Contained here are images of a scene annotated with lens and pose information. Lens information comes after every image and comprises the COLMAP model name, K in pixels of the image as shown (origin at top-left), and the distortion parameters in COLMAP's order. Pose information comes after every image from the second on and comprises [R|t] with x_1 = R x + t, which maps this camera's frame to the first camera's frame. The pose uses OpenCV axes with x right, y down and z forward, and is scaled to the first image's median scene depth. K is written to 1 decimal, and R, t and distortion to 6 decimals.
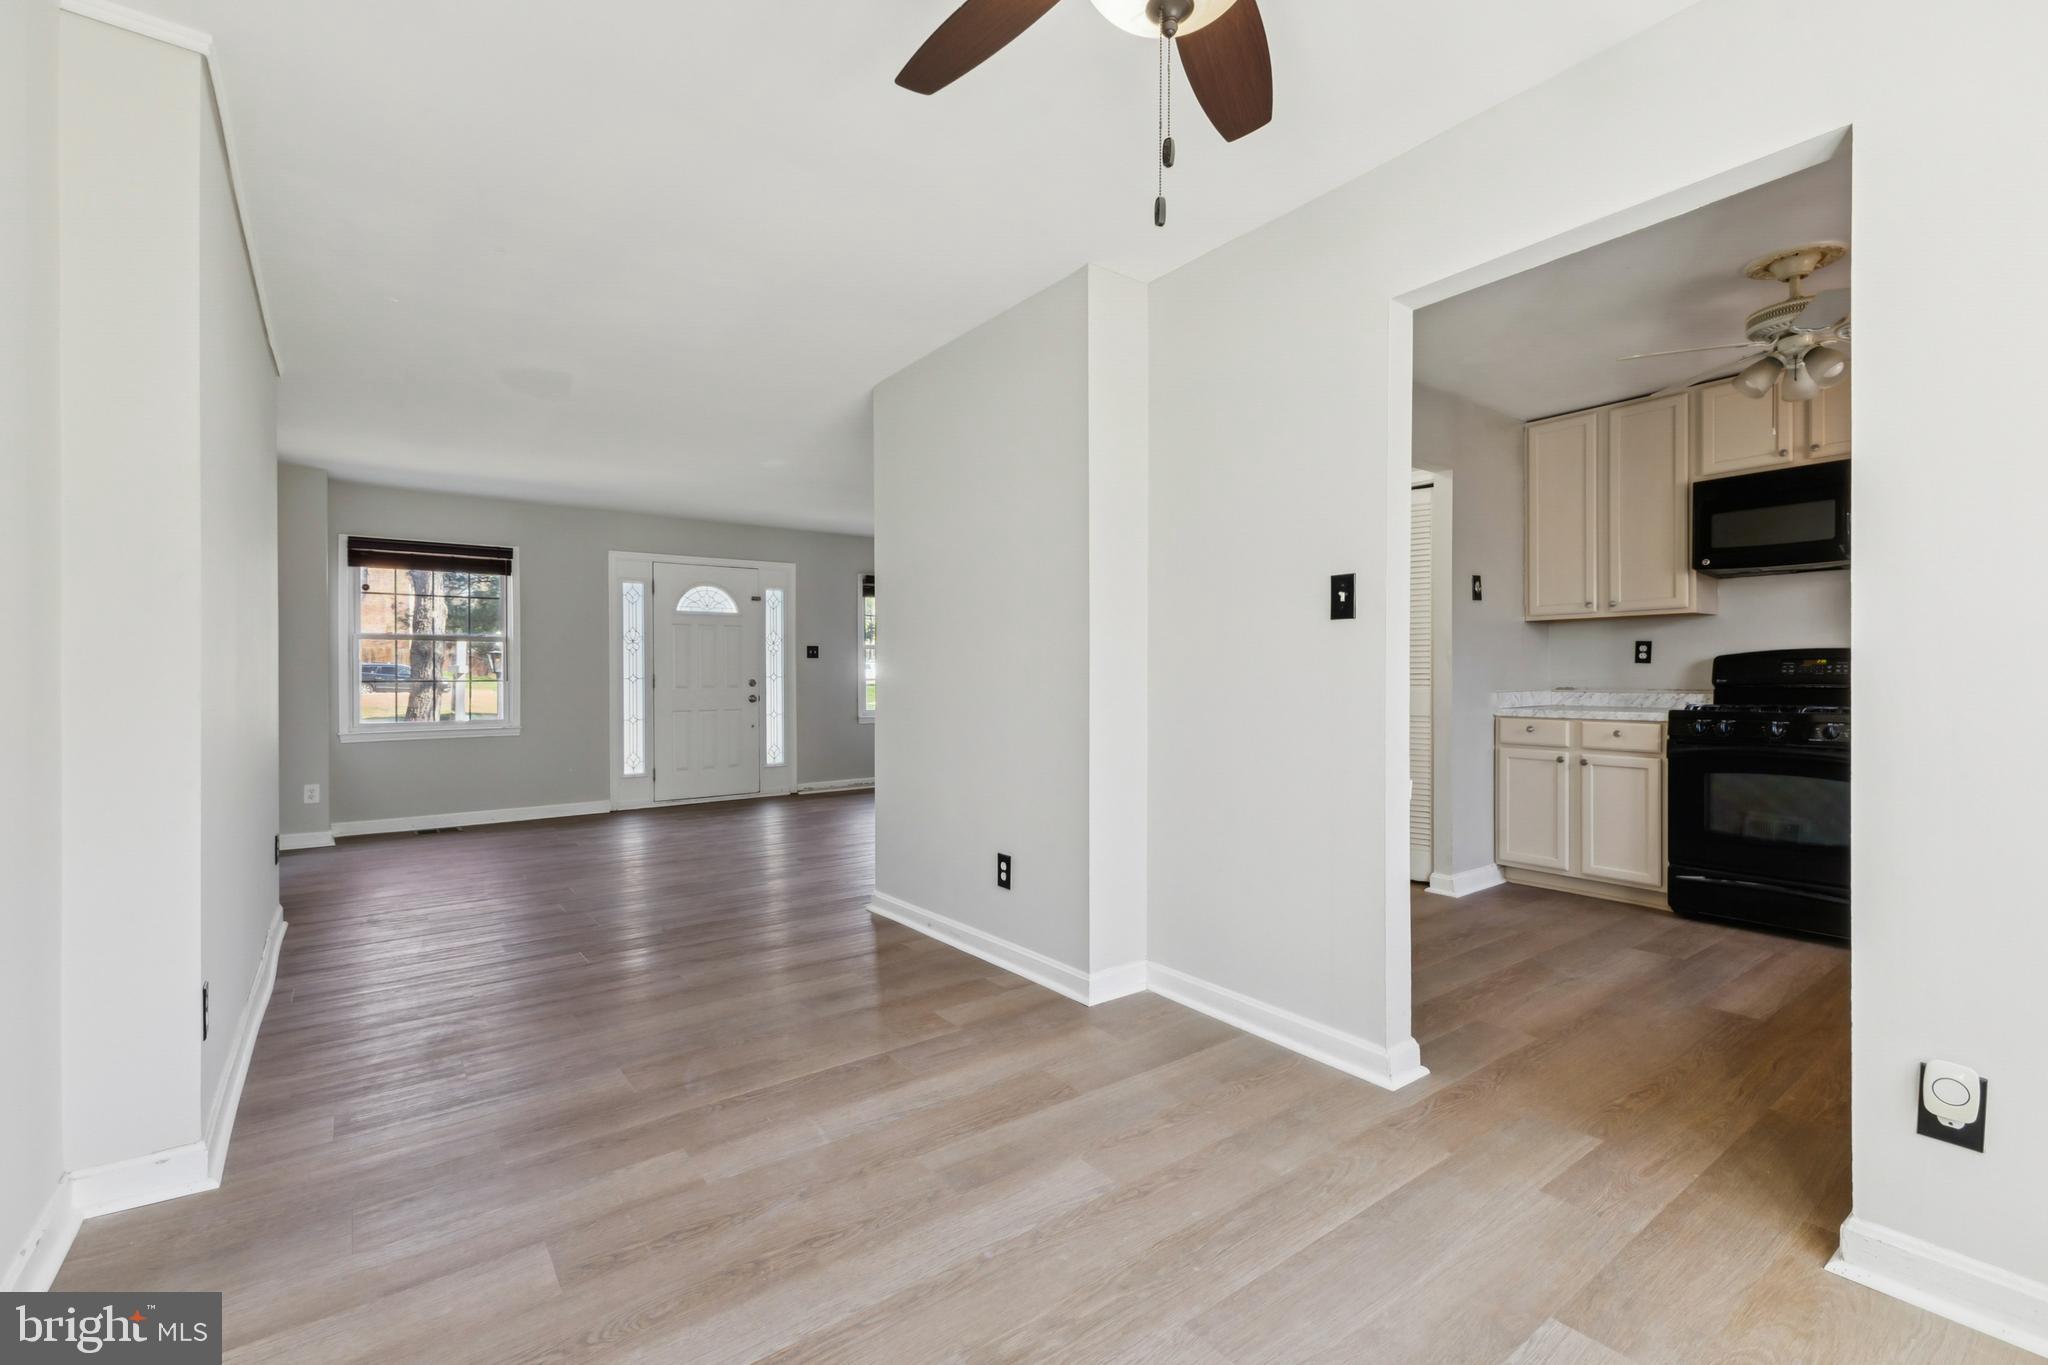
lens RADIAL K [[891.5, 0, 1028.0], [0, 891.5, 687.0], [0, 0, 1]] dist [0.014363, 0.000031]
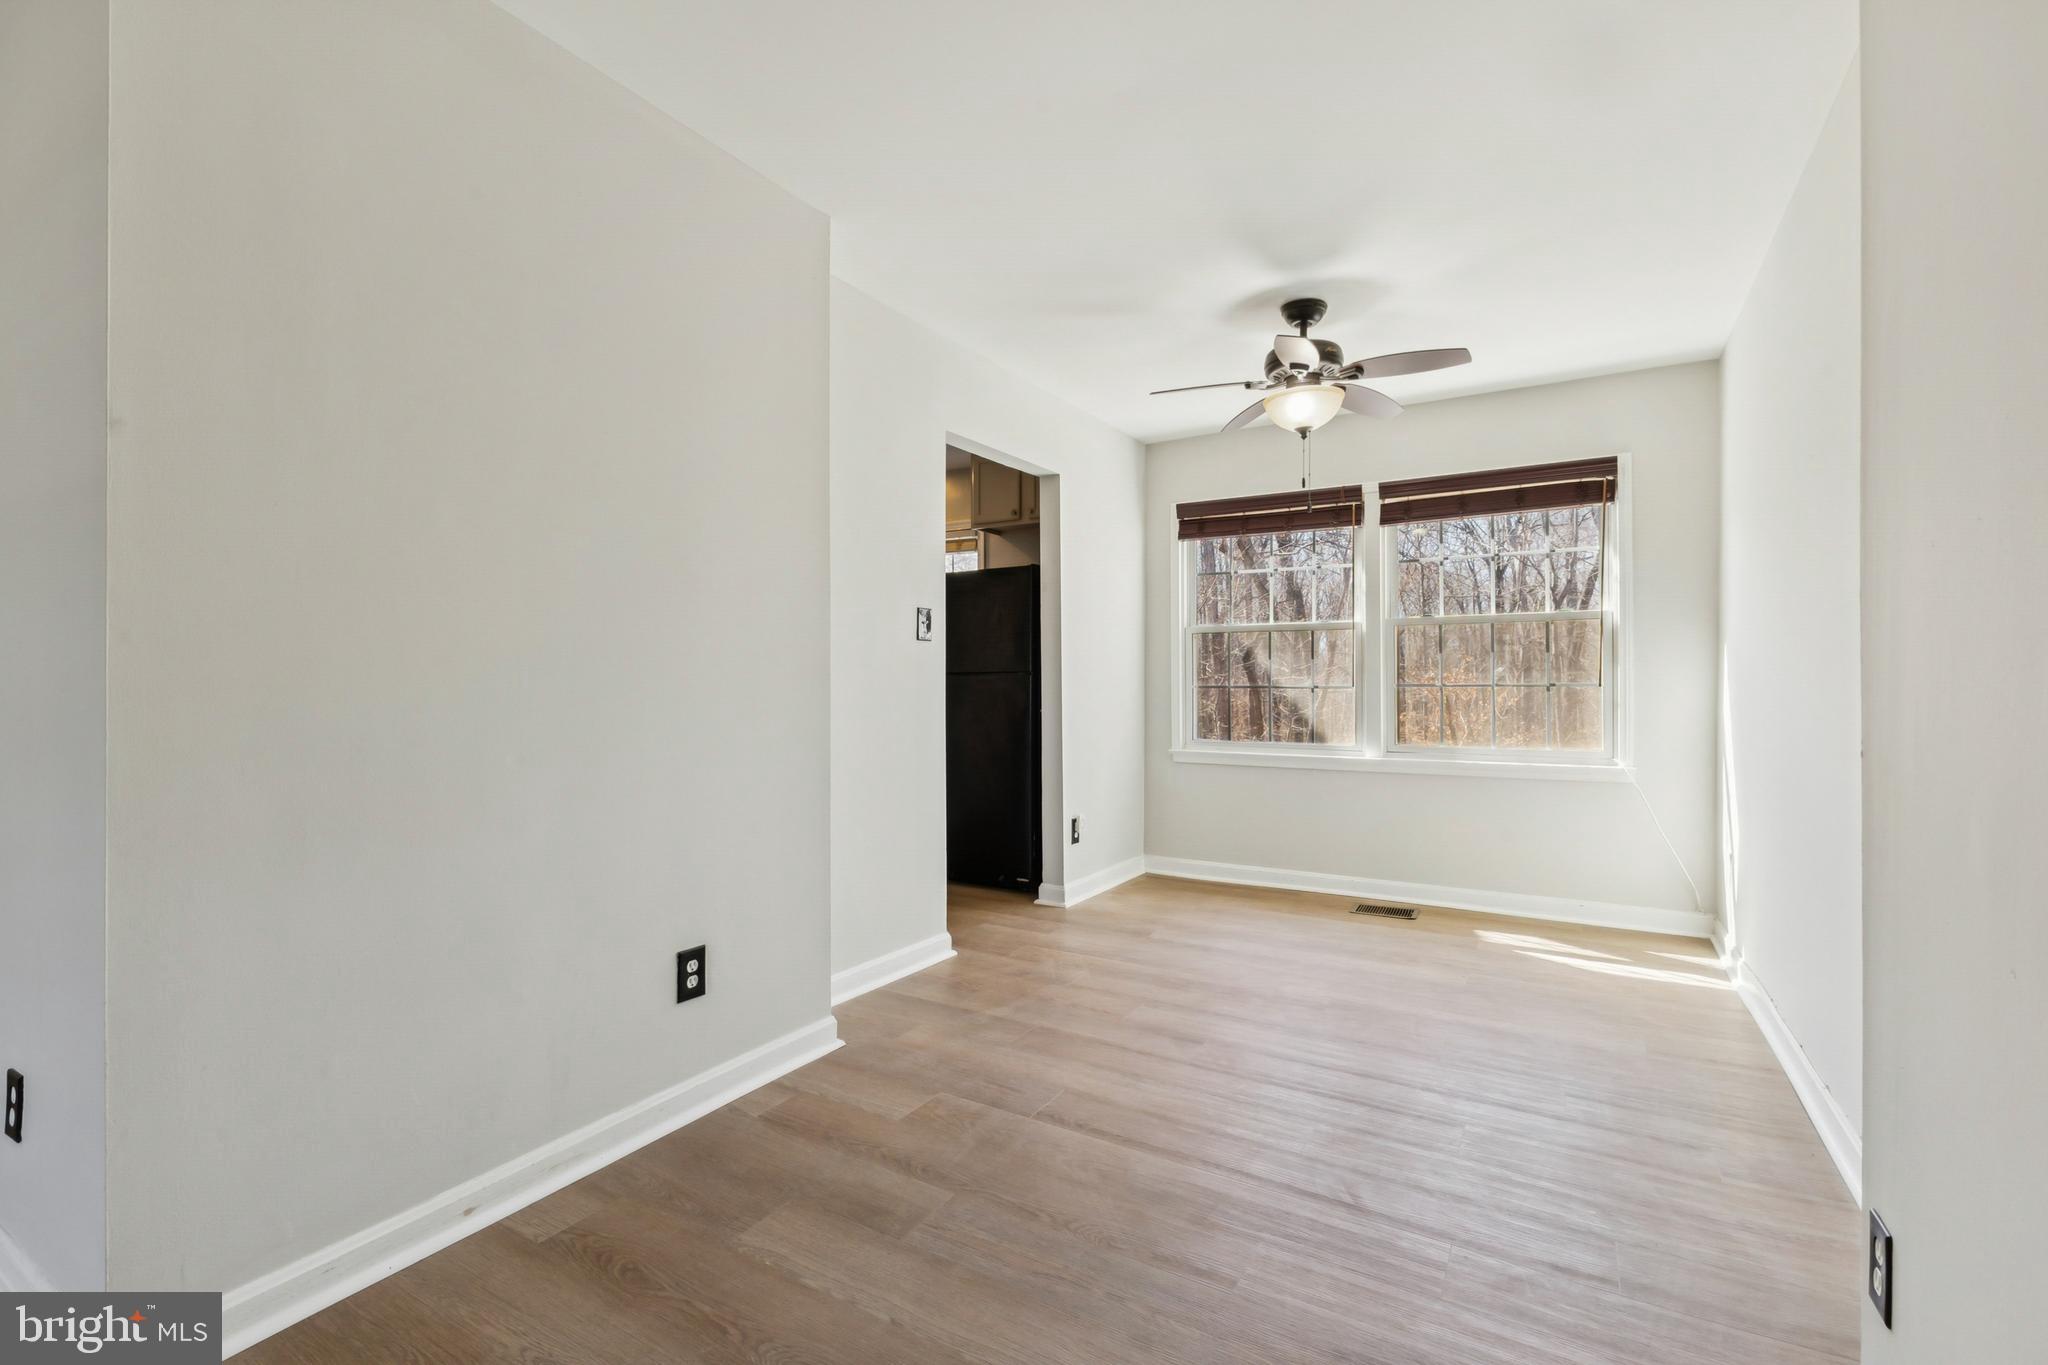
lens RADIAL K [[906.3, 0, 1030.3], [0, 906.3, 679.9], [0, 0, 1]] dist [0.002466, -0.000001]
pose [[-0.379174, 0.007145, 0.925298, -0.551847], [0.010080, 0.999943, -0.003591, -0.004253], [-0.925271, 0.007965, -0.379224, 0.757256]]
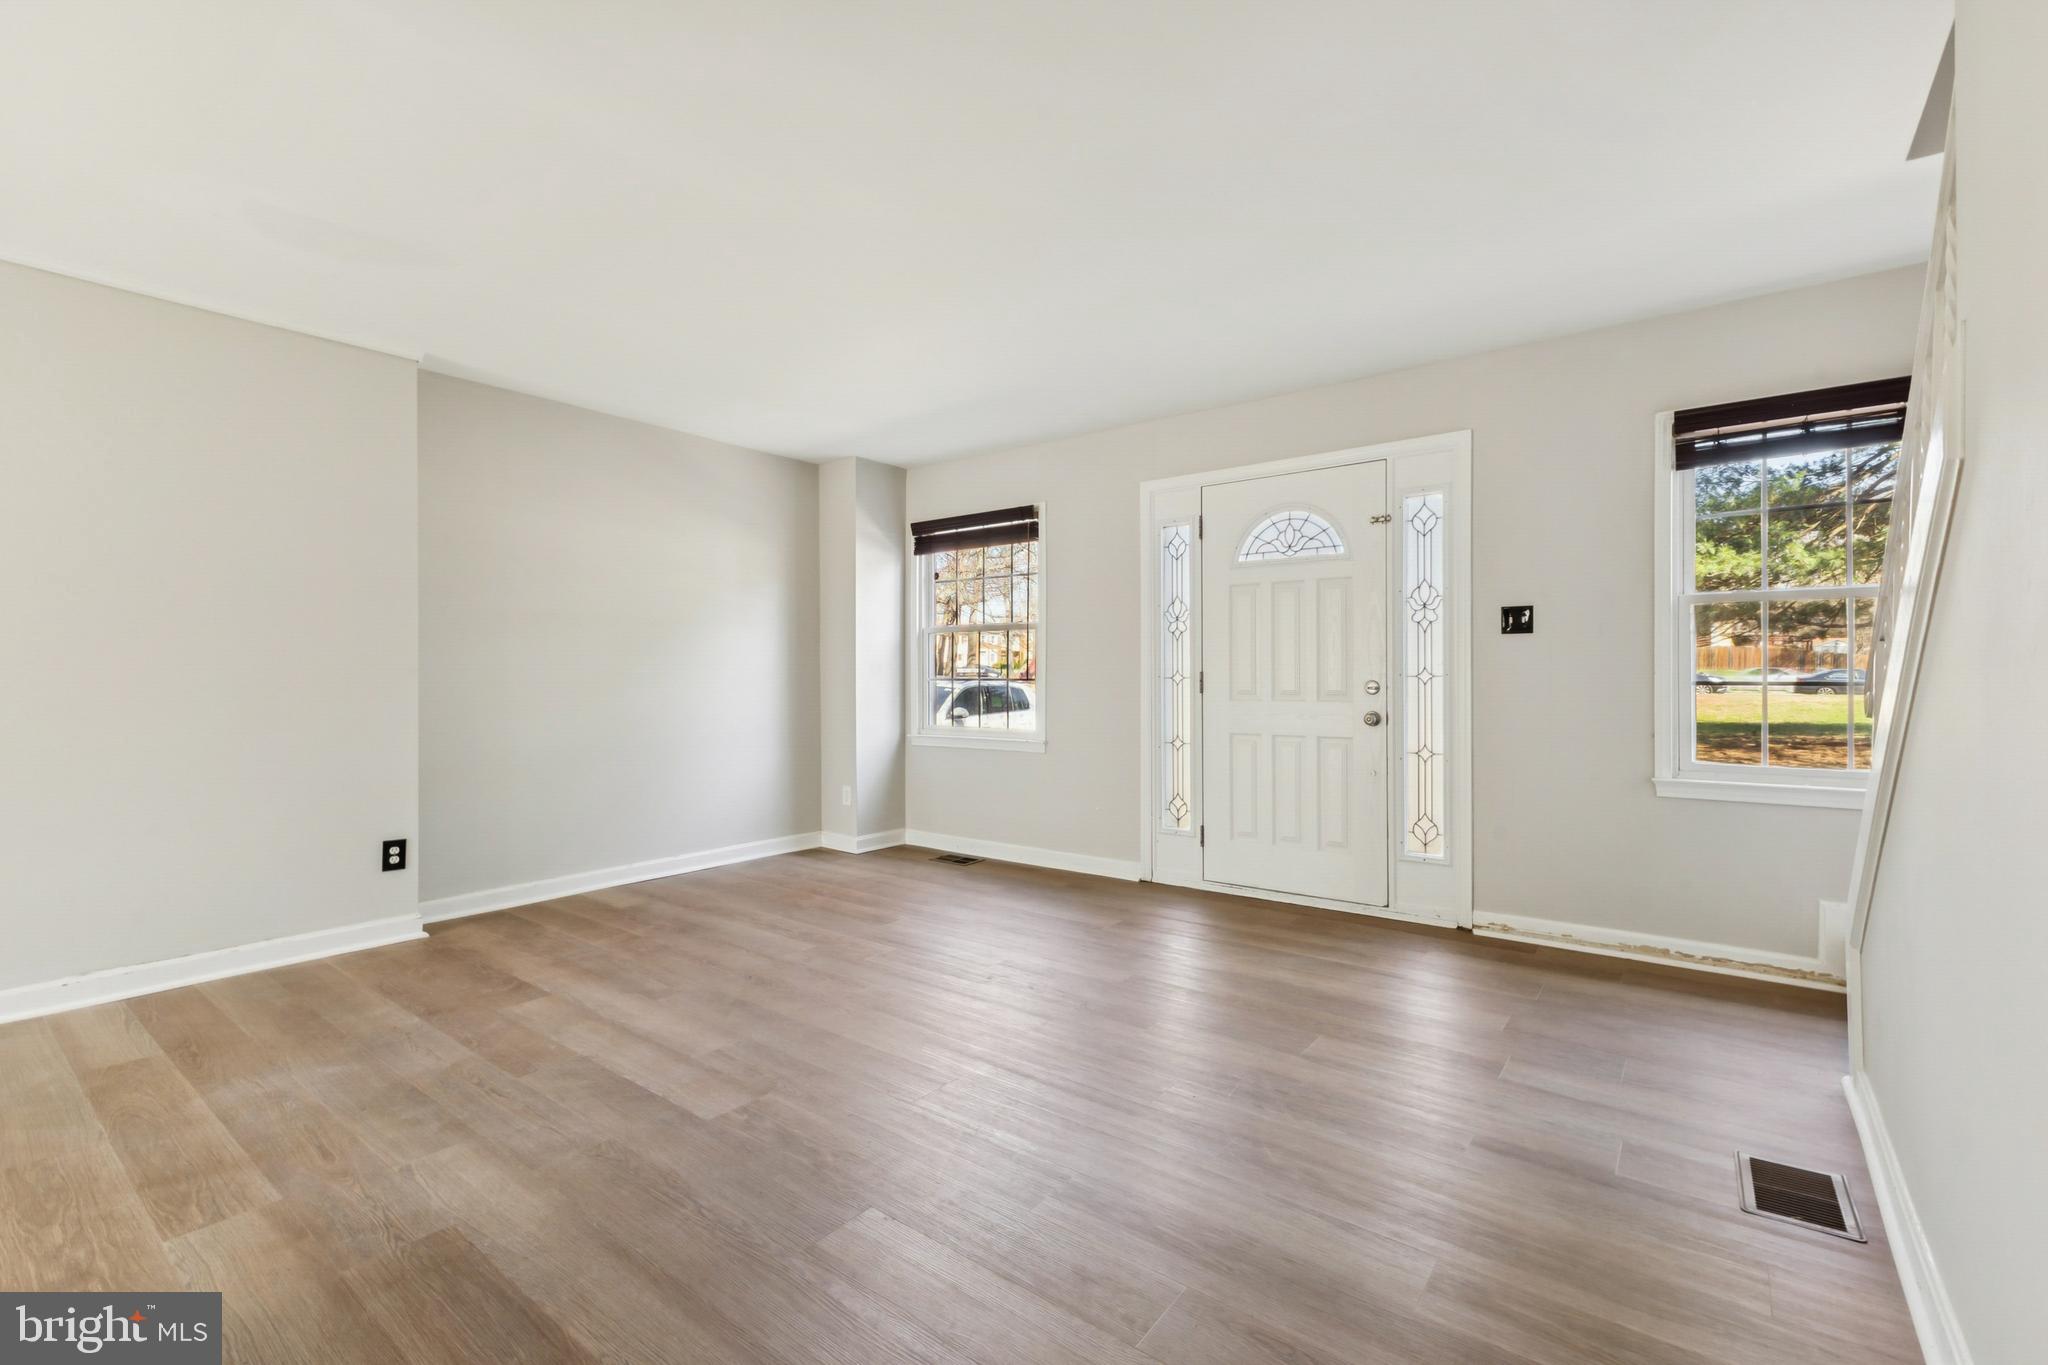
lens RADIAL K [[893.1, 0, 1025.3], [0, 893.1, 686.2], [0, 0, 1]] dist [0.009658, 0.000167]
pose [[0.260994, 0.014274, -0.965235, 0.227179], [-0.011249, 0.999868, 0.011745, -0.016074], [0.965275, 0.007792, 0.261120, 1.206763]]
